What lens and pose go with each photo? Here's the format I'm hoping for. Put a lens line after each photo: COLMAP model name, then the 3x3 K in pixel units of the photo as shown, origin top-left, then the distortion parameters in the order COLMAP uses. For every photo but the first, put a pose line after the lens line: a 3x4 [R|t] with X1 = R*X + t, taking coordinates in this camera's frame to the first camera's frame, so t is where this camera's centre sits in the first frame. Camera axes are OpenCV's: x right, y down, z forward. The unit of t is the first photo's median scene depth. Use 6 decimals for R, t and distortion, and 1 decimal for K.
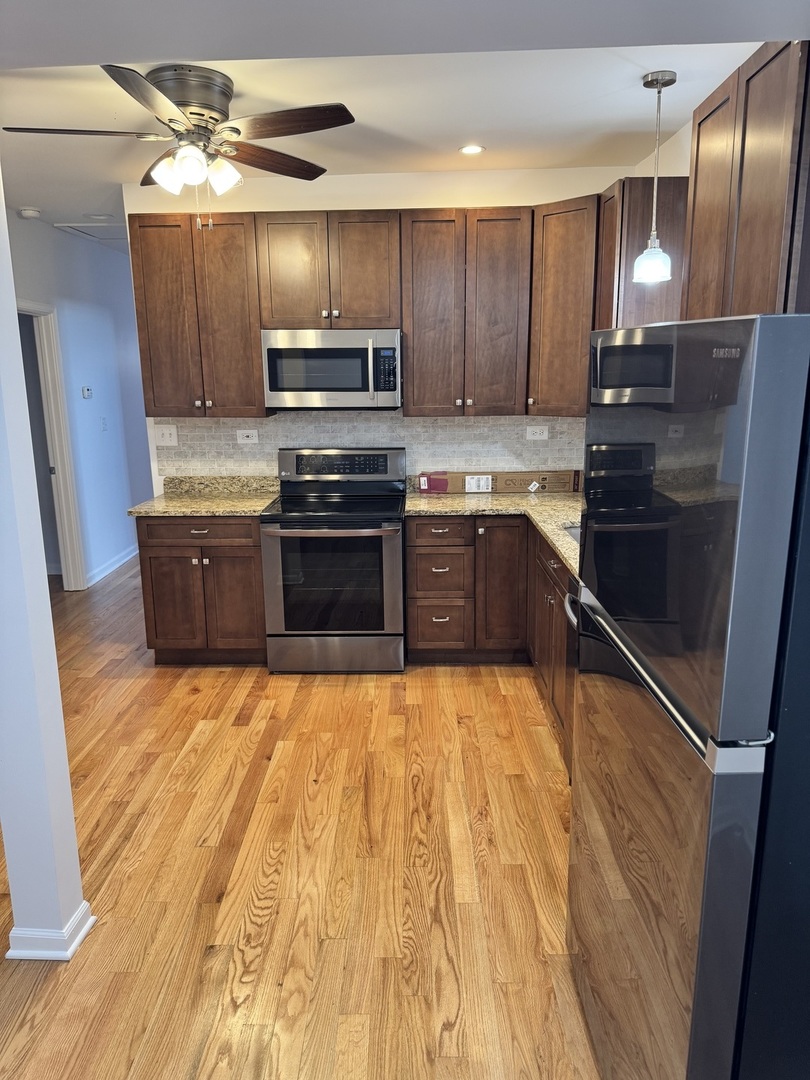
lens RADIAL K [[756.9, 0, 401.0], [0, 756.9, 545.6], [0, 0, 1]] dist [0.151937, -0.253253]
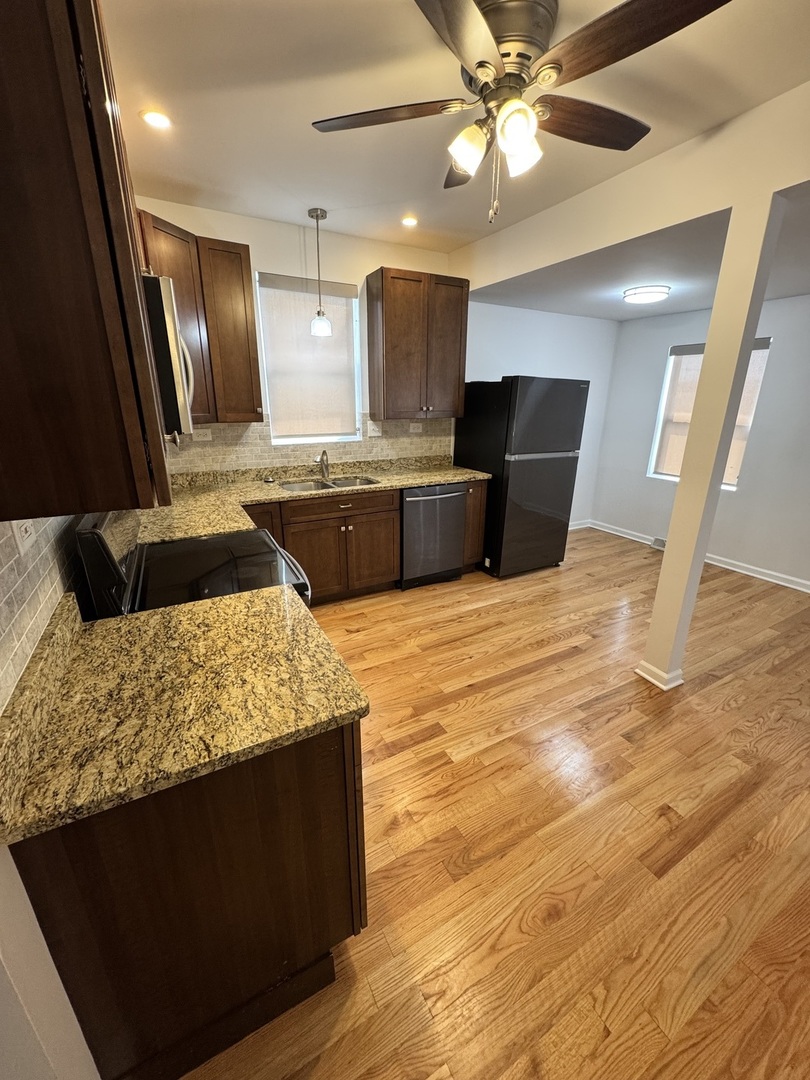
lens RADIAL K [[430.4, 0, 407.0], [0, 430.4, 536.8], [0, 0, 1]] dist [-0.002729, -0.000139]
pose [[-0.495948, -0.257835, 0.829191, -0.543856], [0.196792, 0.896683, 0.396525, -0.214073], [-0.845759, 0.359833, -0.393968, 1.061123]]
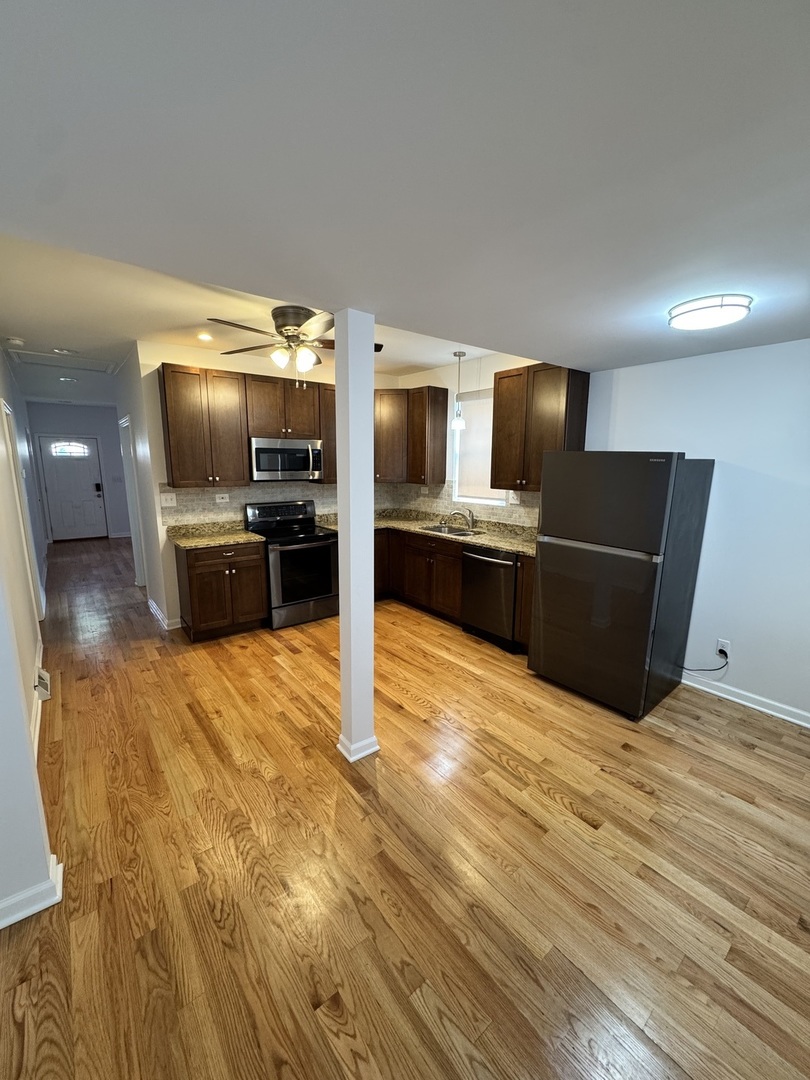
lens RADIAL K [[430.4, 0, 407.0], [0, 430.4, 536.8], [0, 0, 1]] dist [-0.002729, -0.000139]
pose [[0.770025, -0.093676, 0.631100, -0.567810], [0.128629, 0.991645, -0.009752, 0.003722], [-0.624913, 0.088687, 0.775640, 0.020450]]
